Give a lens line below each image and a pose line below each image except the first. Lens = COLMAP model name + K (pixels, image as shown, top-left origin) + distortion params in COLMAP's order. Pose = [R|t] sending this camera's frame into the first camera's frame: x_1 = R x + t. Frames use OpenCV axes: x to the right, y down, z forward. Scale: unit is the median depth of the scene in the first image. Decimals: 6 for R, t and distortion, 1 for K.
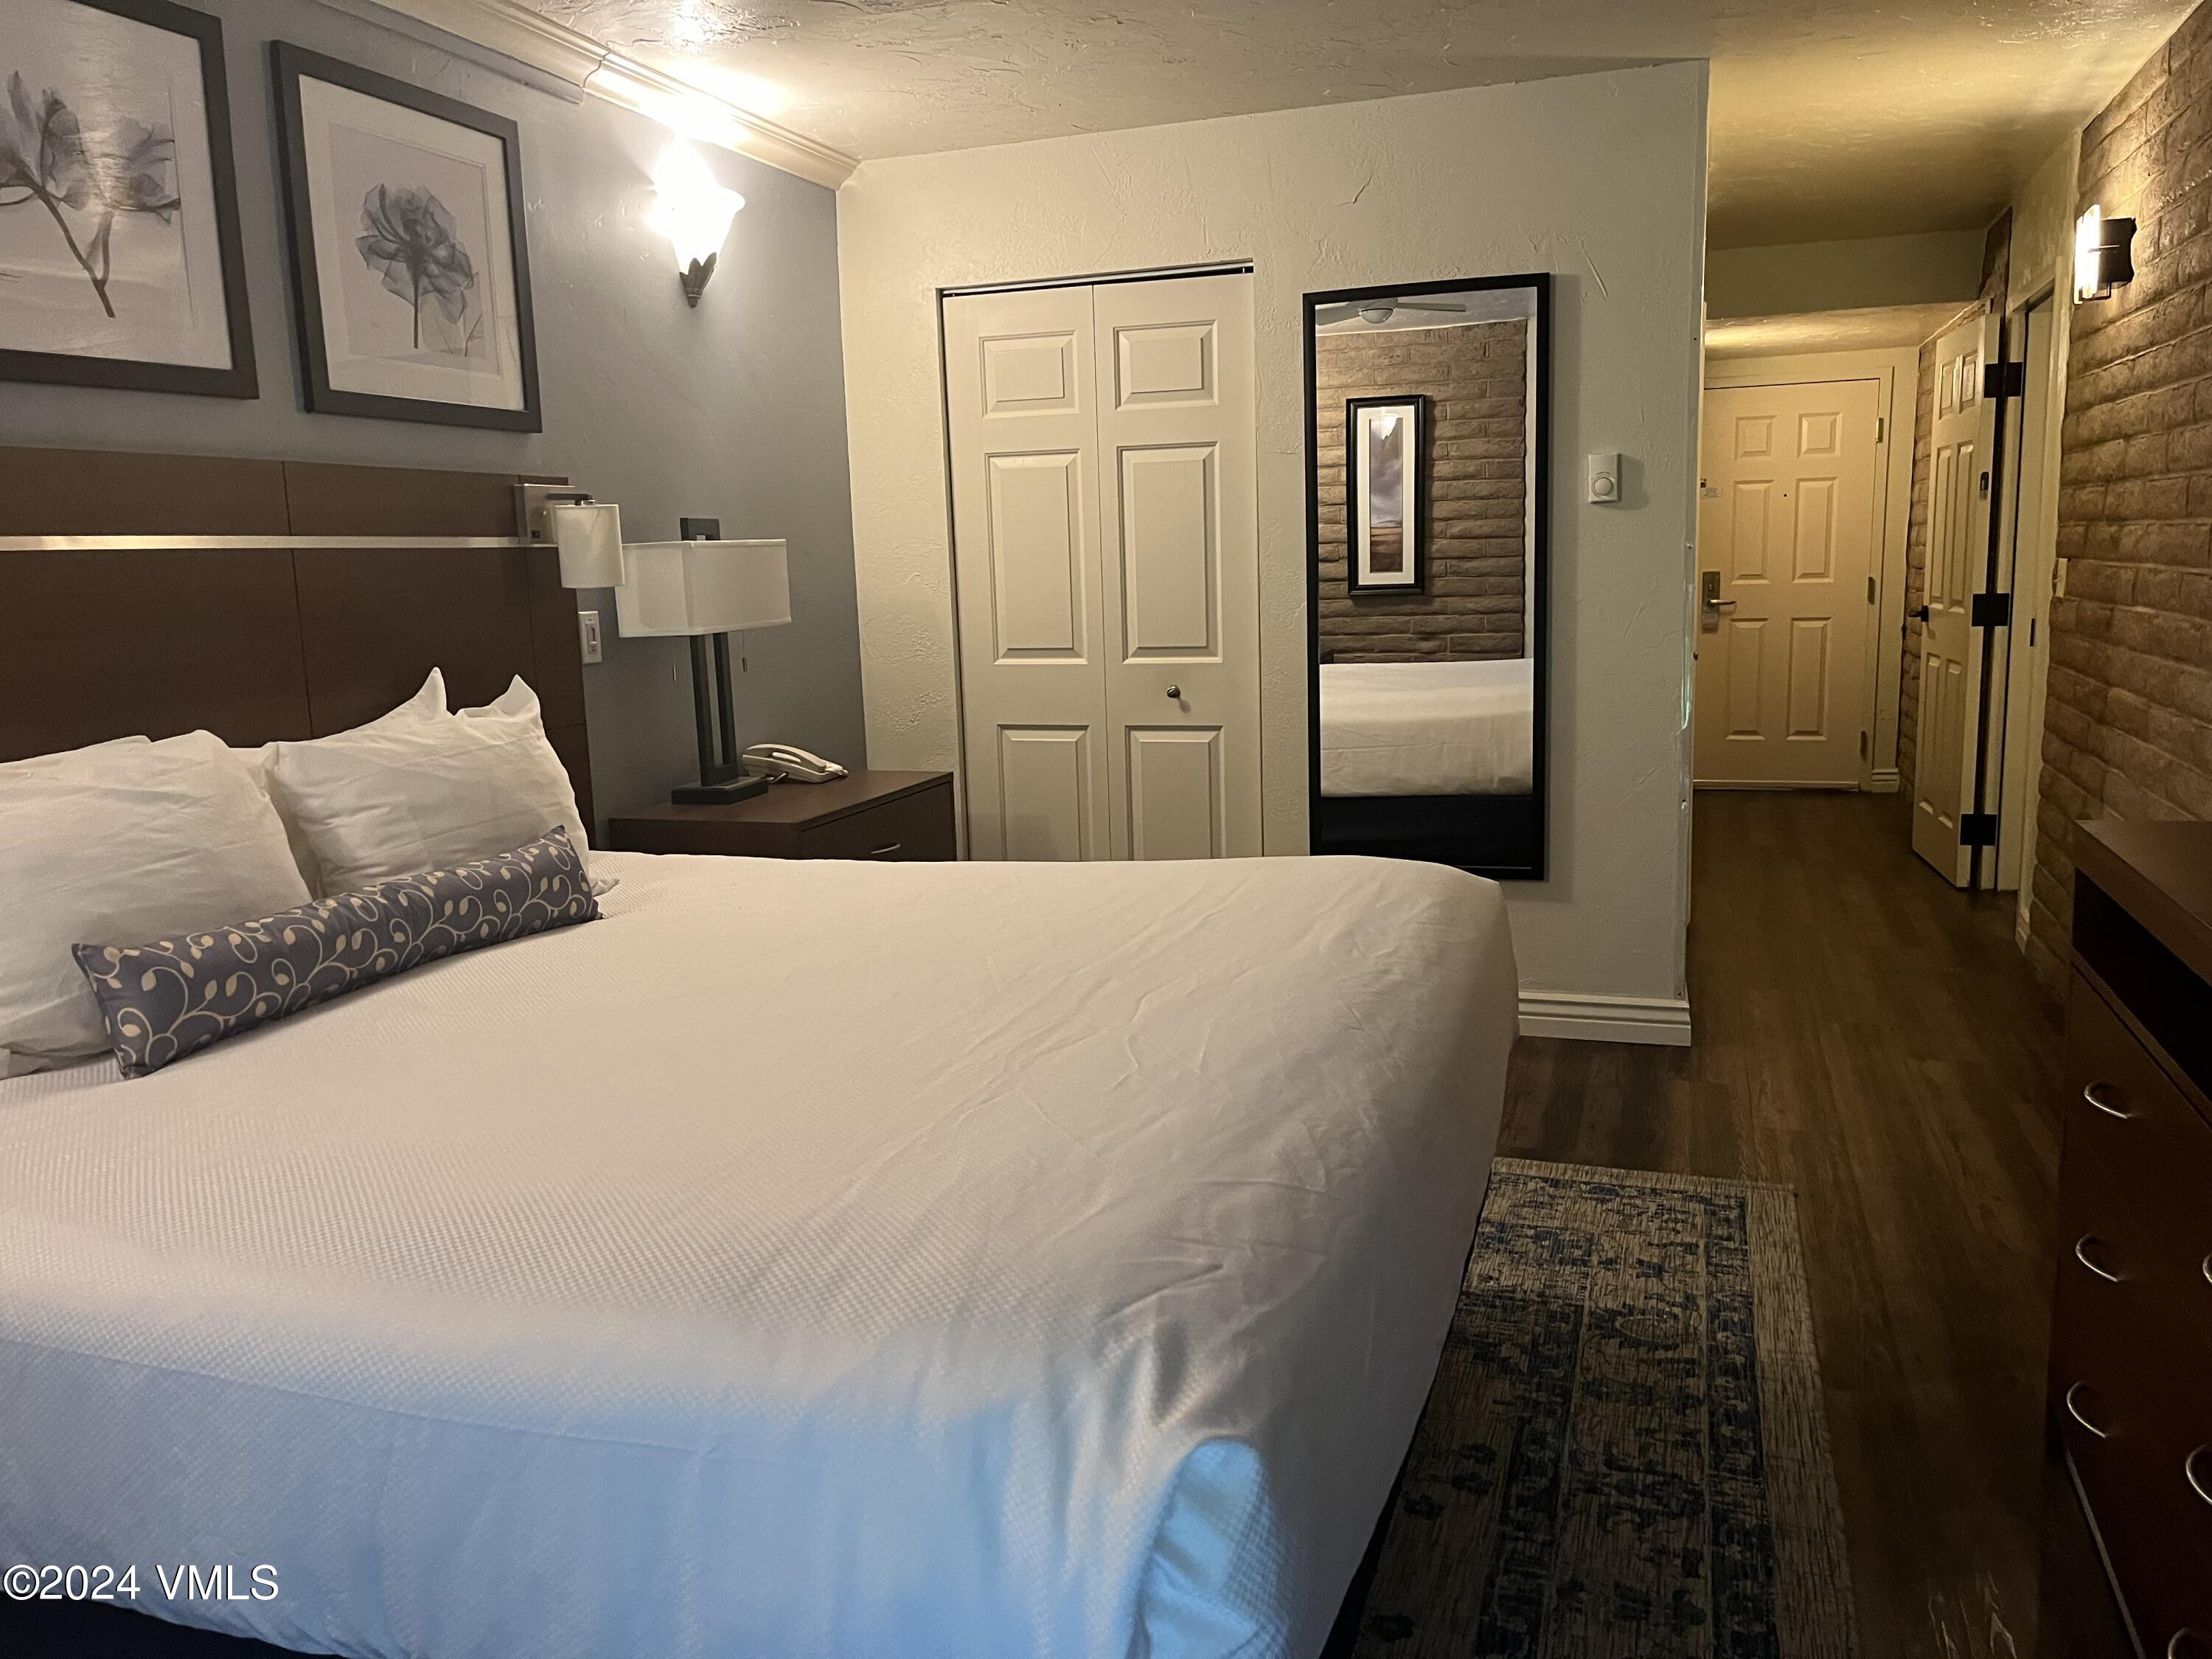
lens RADIAL K [[1718.8, 0, 1143.3], [0, 1718.8, 830.2], [0, 0, 1]] dist [0.120714, -0.168924]
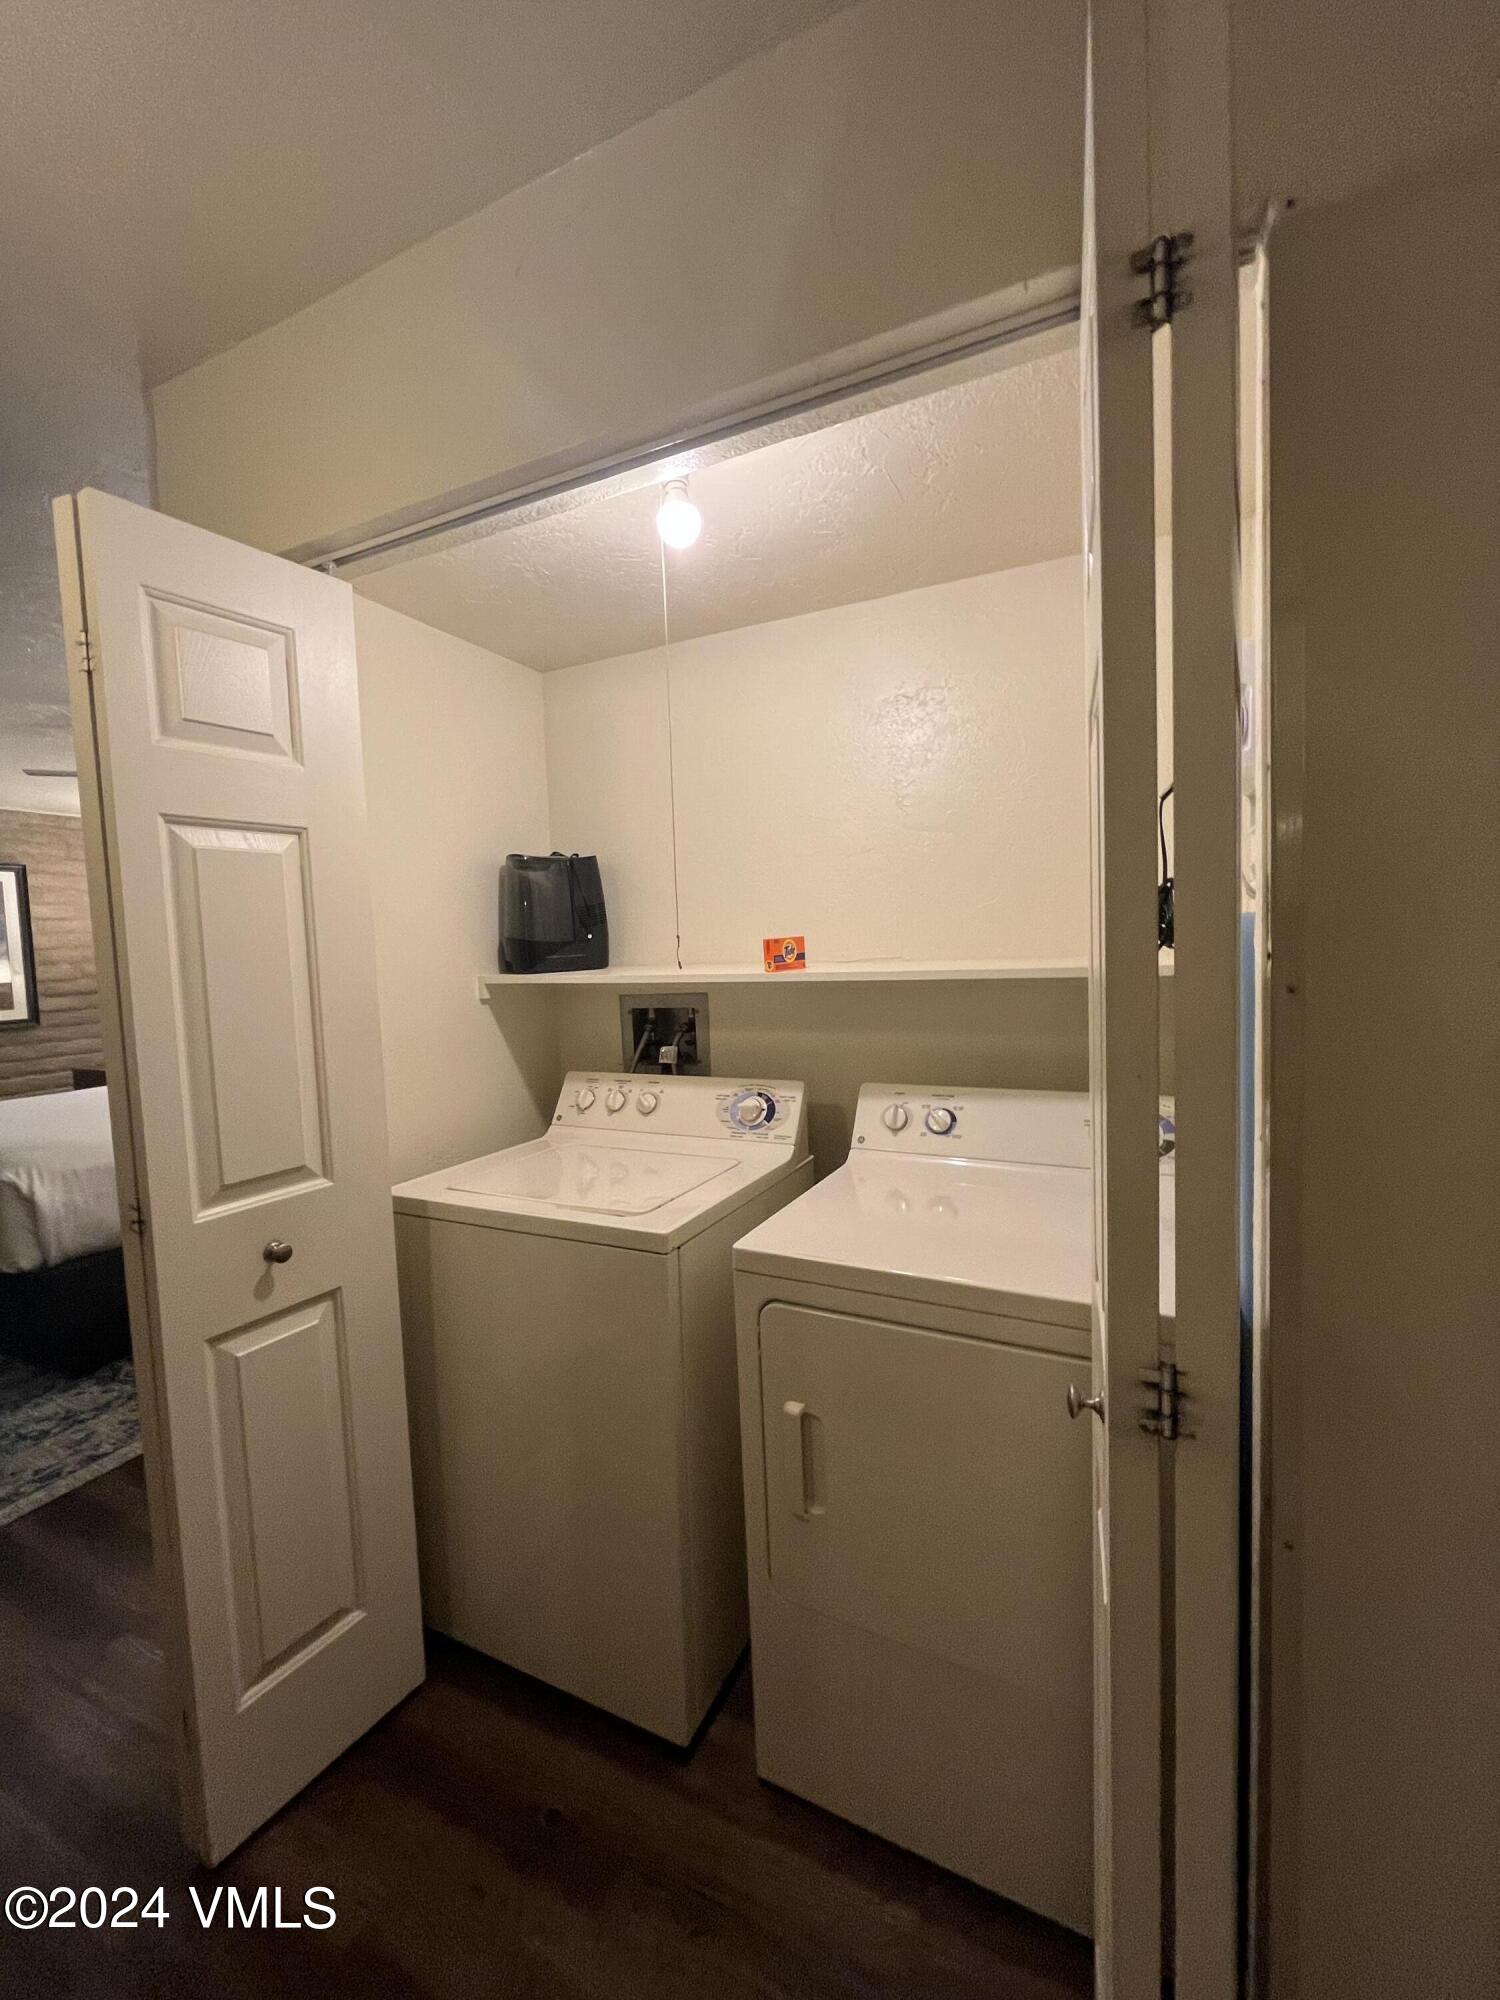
lens RADIAL K [[810.7, 0, 750.0], [0, 810.7, 1000.0], [0, 0, 1]] dist [-0.003077, 0.000267]
pose [[-0.140552, 0.104324, -0.984562, 0.924377], [-0.114880, 0.985998, 0.120876, -0.355994], [0.983386, 0.130096, -0.126599, 1.886701]]
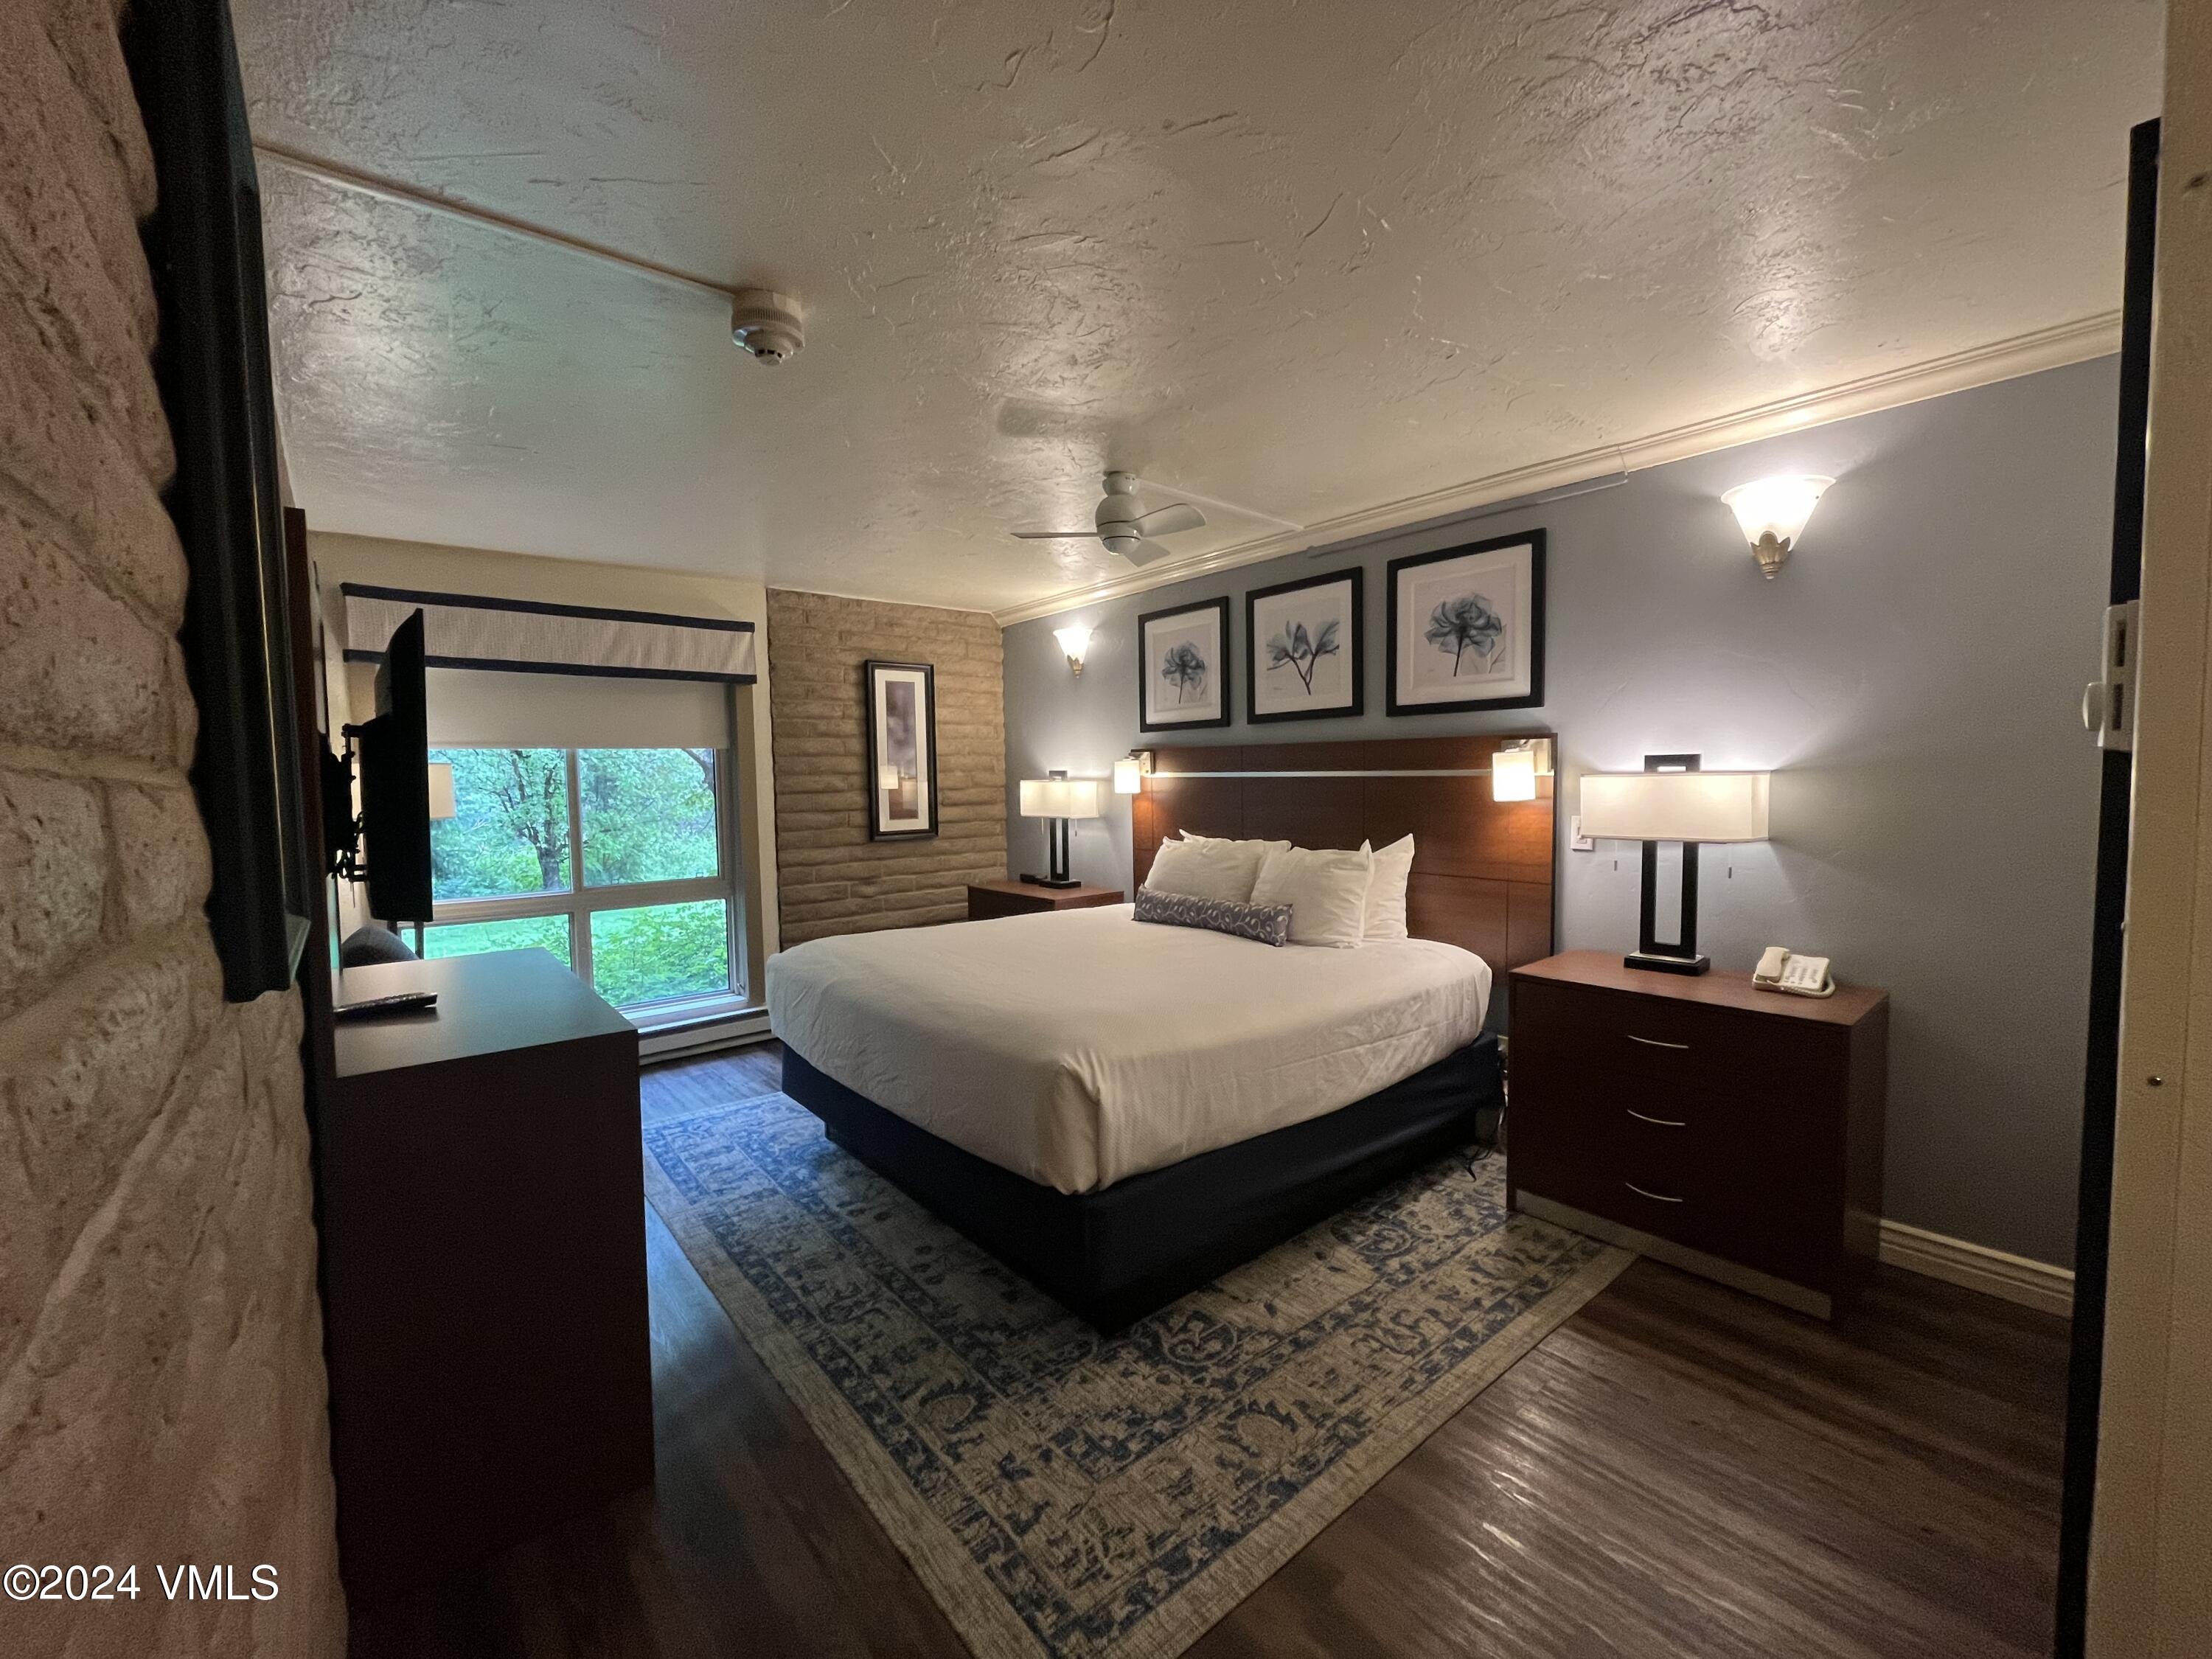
lens RADIAL K [[896.7, 0, 1100.6], [0, 896.7, 827.8], [0, 0, 1]] dist [-0.003077, 0.000267]
pose [[-0.543567, 0.096632, -0.833785, 0.752097], [-0.091879, 0.980532, 0.173538, -0.274969], [0.834322, 0.170936, -0.524106, 1.374953]]
